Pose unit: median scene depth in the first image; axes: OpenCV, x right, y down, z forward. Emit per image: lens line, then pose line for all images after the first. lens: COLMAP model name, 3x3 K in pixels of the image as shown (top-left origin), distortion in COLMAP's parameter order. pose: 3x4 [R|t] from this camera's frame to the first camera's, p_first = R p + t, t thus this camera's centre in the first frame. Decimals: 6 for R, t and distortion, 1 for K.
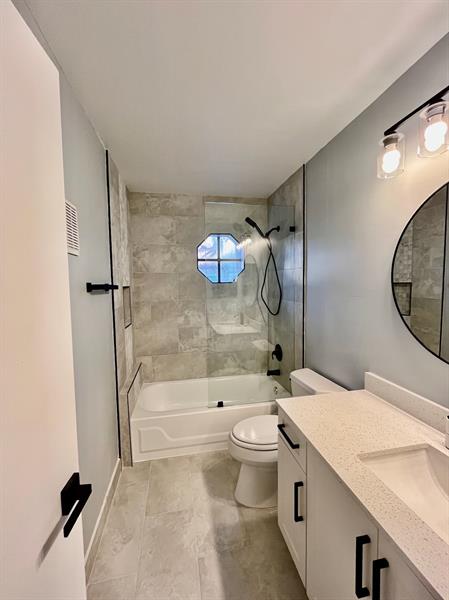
lens RADIAL K [[246.0, 0, 224.4], [0, 246.0, 298.8], [0, 0, 1]] dist [-0.001789, 0.000354]
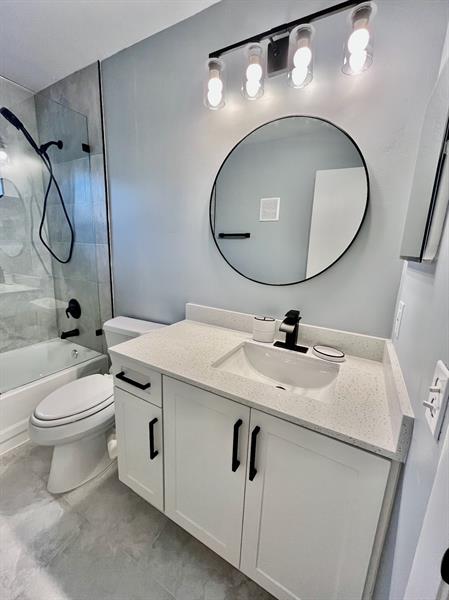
lens RADIAL K [[246.0, 0, 224.4], [0, 246.0, 298.8], [0, 0, 1]] dist [-0.001789, 0.000354]
pose [[0.647559, -0.116176, 0.753107, -0.086529], [-0.000575, 0.988235, 0.152942, 0.073007], [-0.762015, -0.099472, 0.639873, 0.118934]]
